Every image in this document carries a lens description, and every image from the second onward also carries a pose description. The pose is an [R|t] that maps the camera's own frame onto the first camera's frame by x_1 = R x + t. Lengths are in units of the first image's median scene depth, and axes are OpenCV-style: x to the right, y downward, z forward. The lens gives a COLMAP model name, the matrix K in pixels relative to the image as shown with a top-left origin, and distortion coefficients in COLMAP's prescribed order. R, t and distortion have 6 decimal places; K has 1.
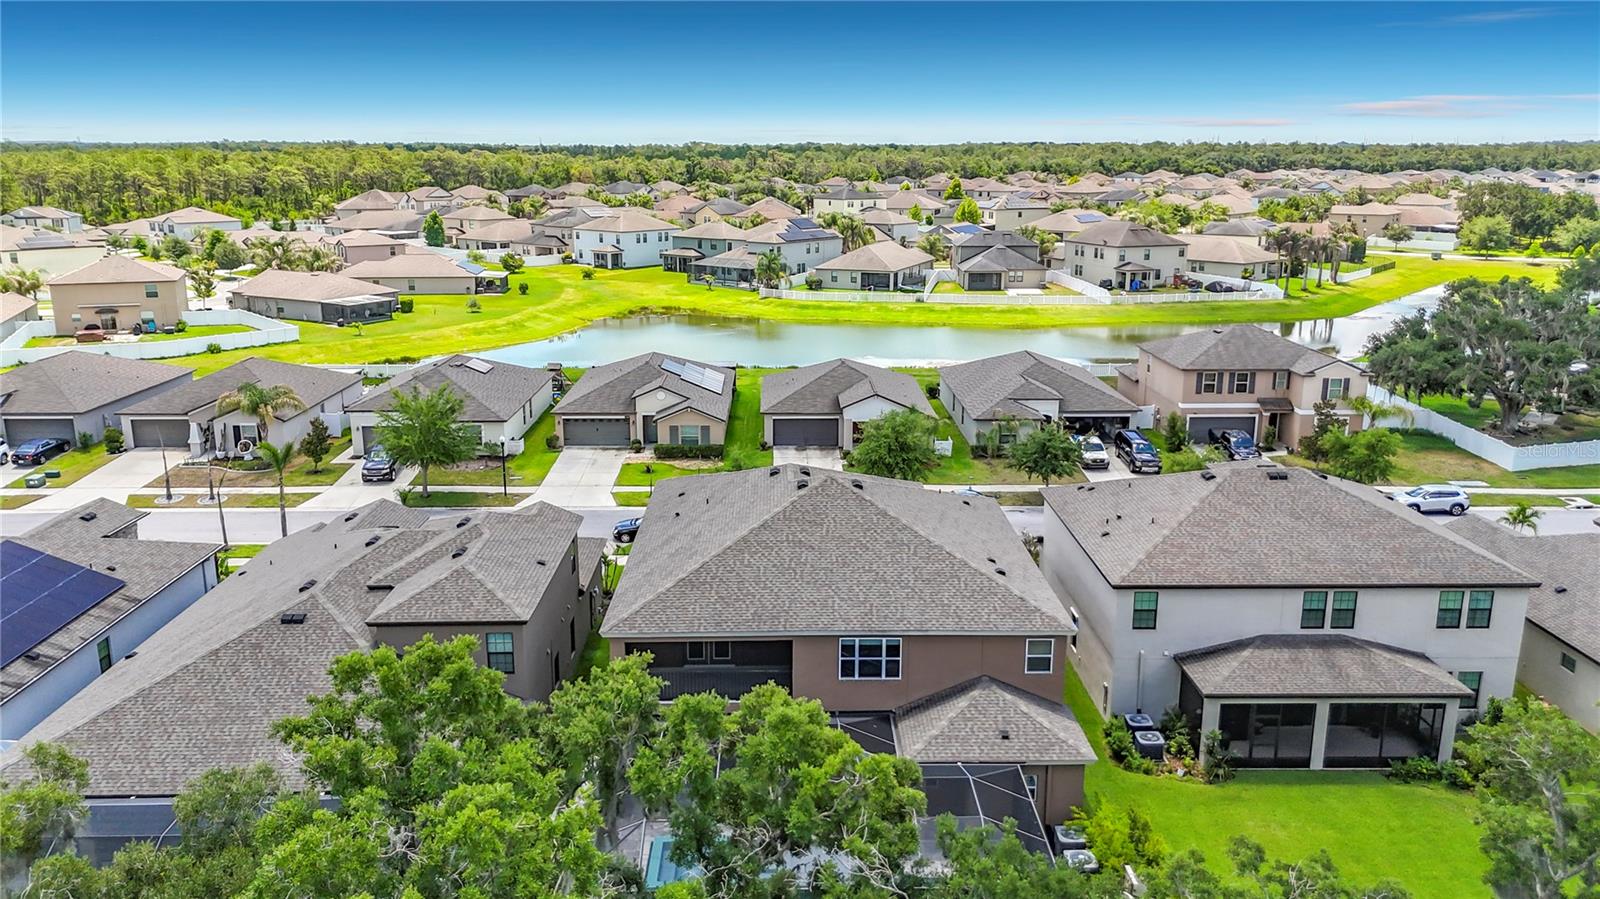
lens RADIAL K [[1167.7, 0, 798.0], [0, 1167.7, 449.4], [0, 0, 1]] dist [0.008749, -0.002266]
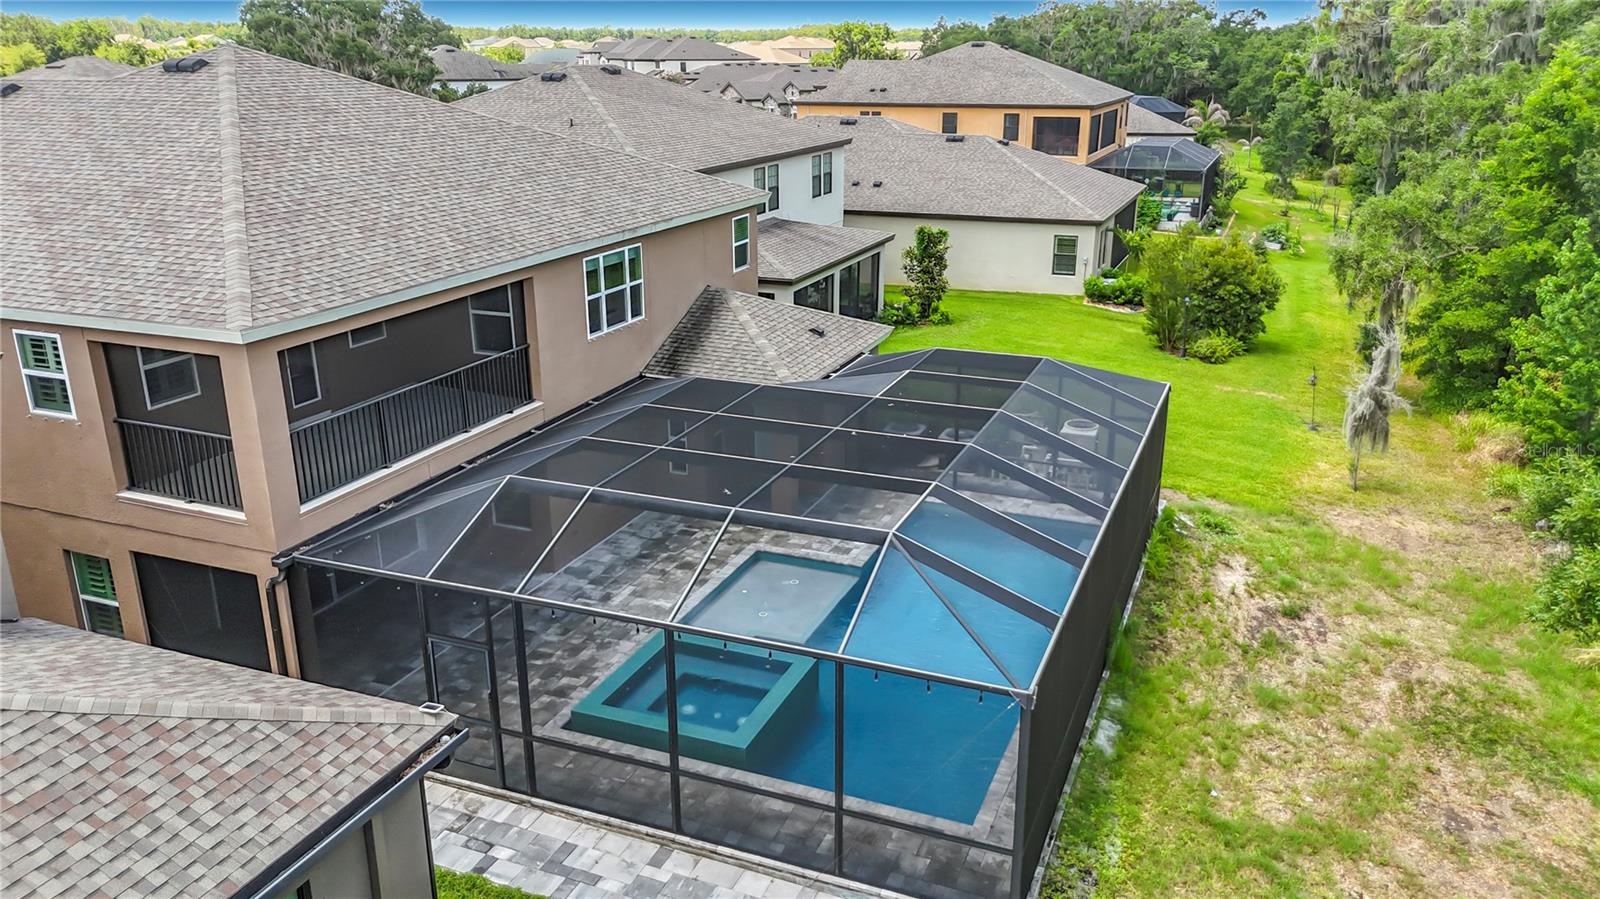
lens RADIAL K [[1167.7, 0, 800.5], [0, 1167.7, 447.8], [0, 0, 1]] dist [0.008749, -0.002266]
pose [[0.390942, -0.301689, 0.869568, -0.404851], [0.231759, 0.946581, 0.224214, 0.146427], [-0.890759, 0.113876, 0.439977, 0.686737]]
